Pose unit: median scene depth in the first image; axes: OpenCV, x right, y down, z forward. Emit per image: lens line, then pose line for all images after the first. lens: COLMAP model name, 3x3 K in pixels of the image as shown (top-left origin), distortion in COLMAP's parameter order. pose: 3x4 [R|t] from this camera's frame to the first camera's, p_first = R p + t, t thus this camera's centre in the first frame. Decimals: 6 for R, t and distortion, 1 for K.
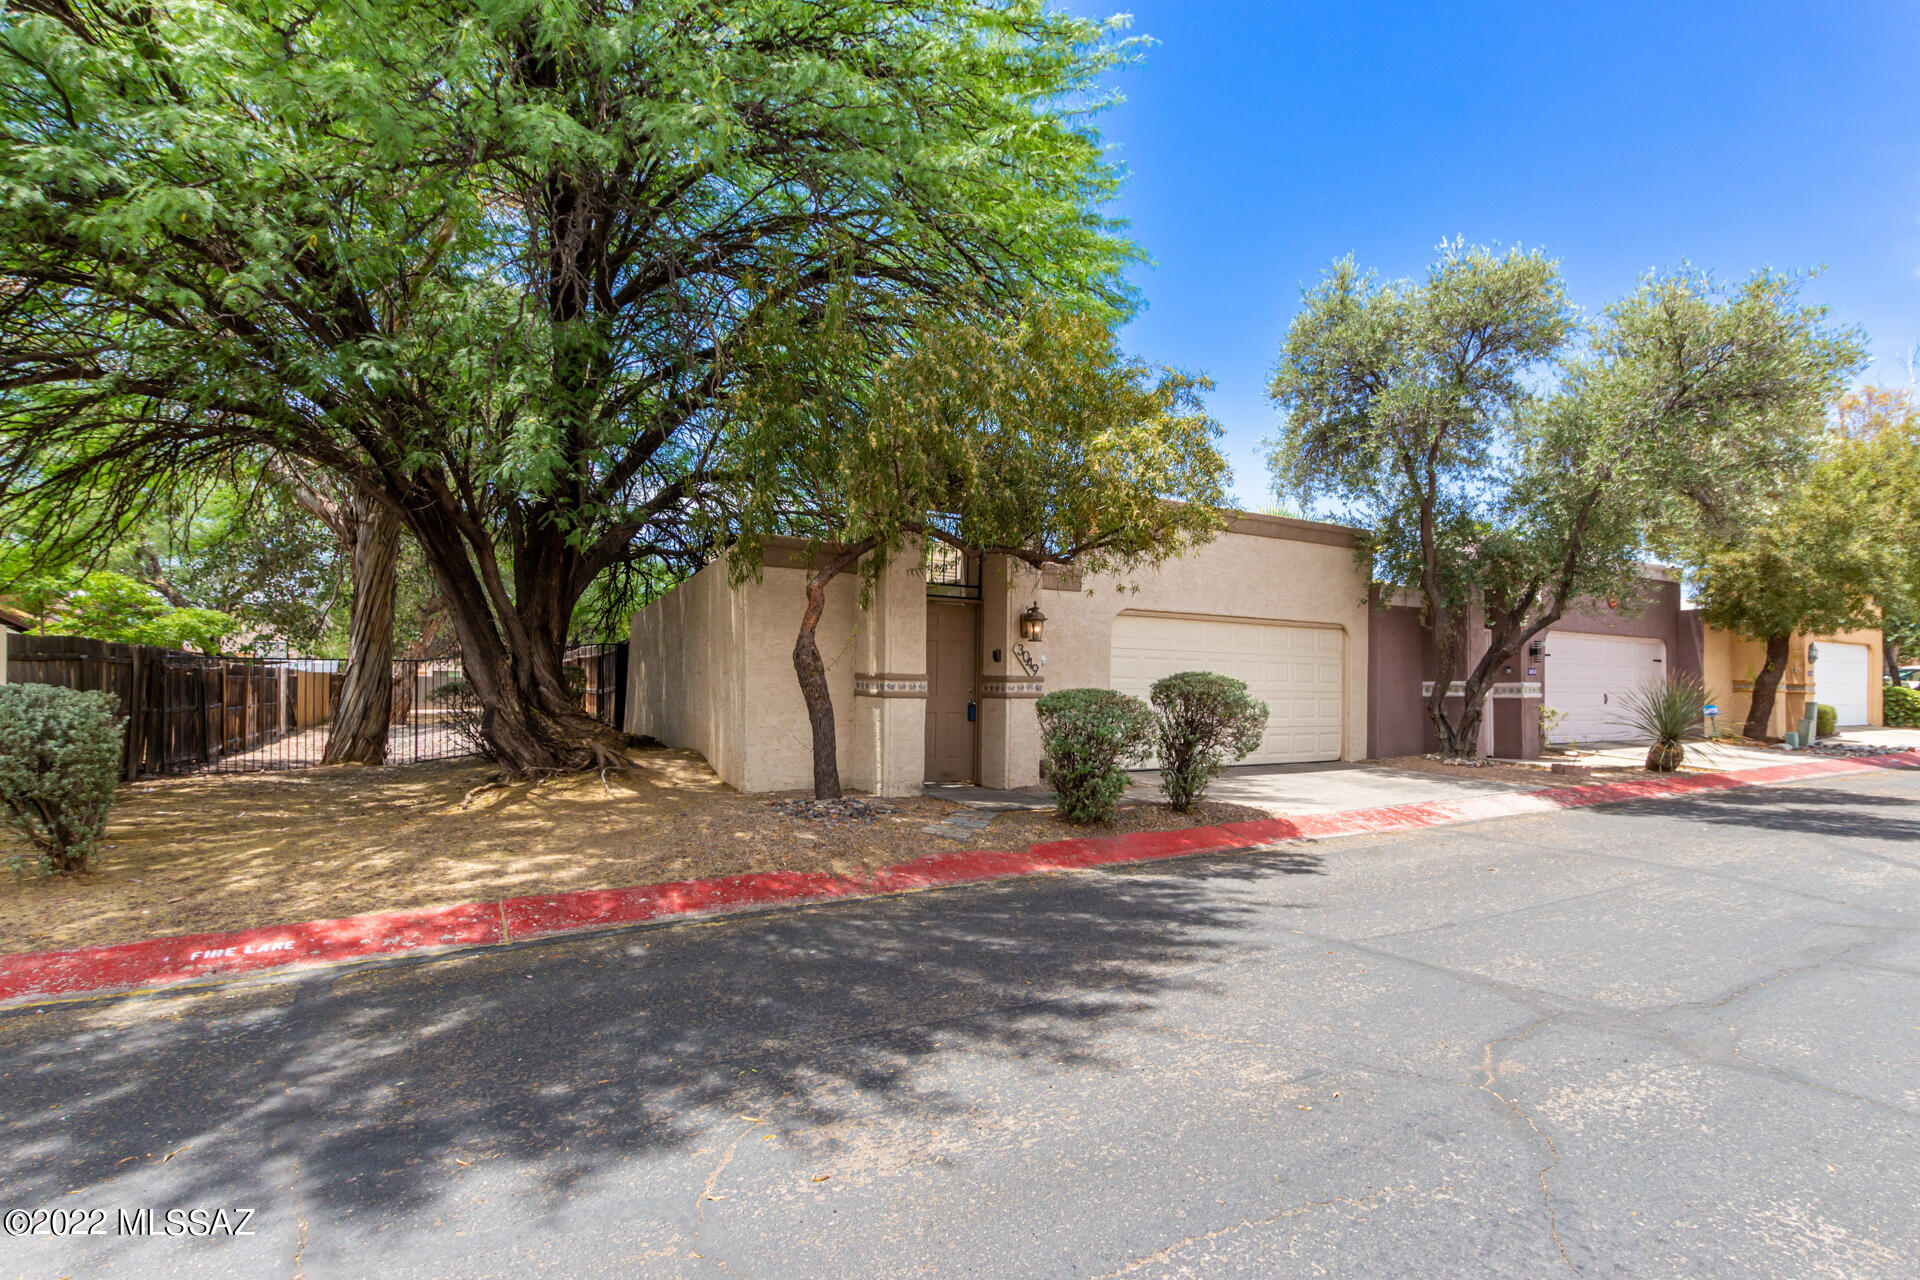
lens RADIAL K [[900.6, 0, 959.8], [0, 900.6, 646.5], [0, 0, 1]] dist [0.005371, -0.000465]
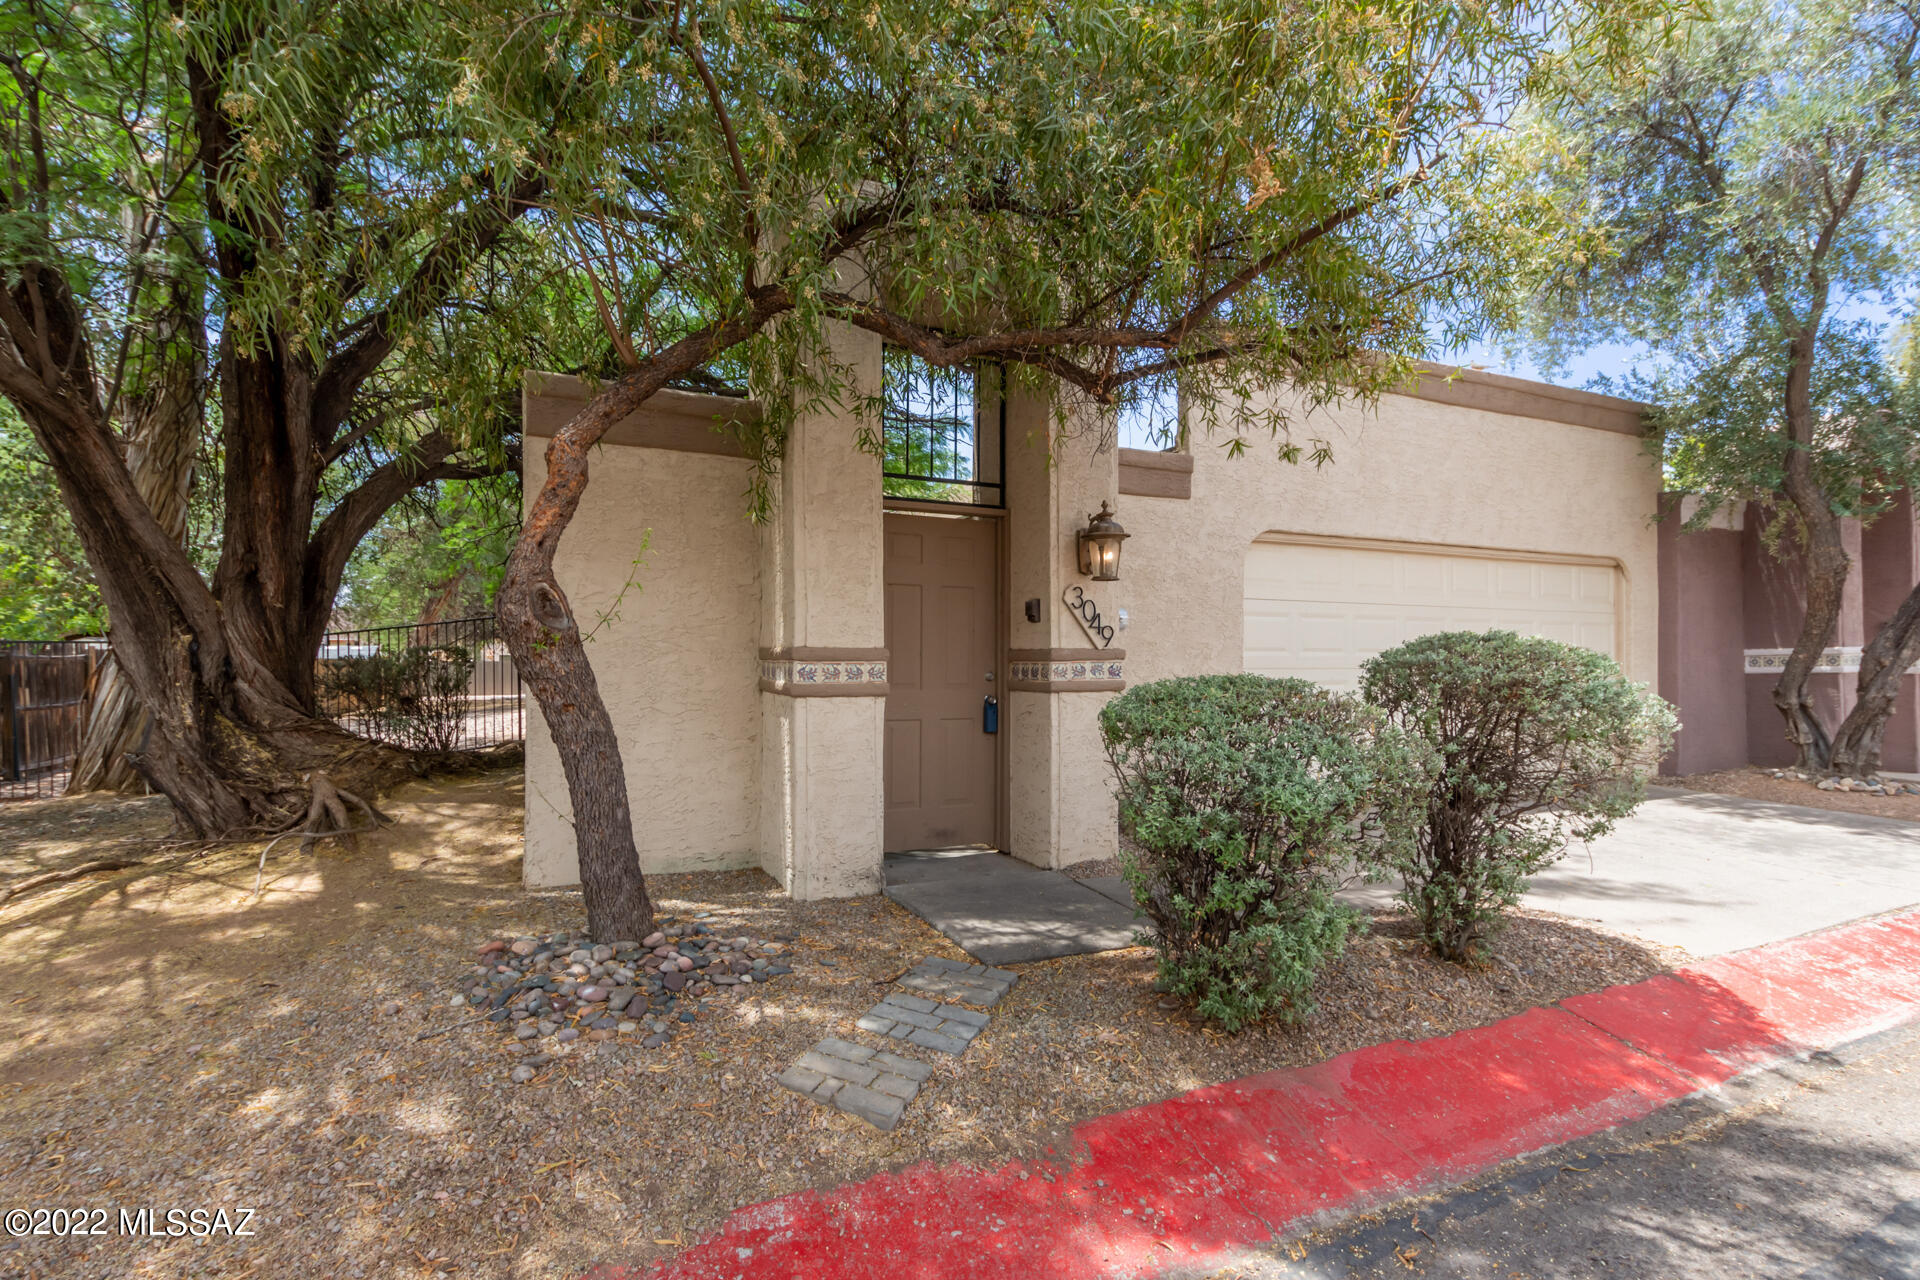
lens RADIAL K [[900.6, 0, 959.8], [0, 900.6, 646.5], [0, 0, 1]] dist [0.005371, -0.000465]
pose [[0.995186, -0.015794, -0.096728, 0.051768], [0.018242, 0.999534, 0.024475, 0.018334], [0.096296, -0.026122, 0.995010, 0.500126]]
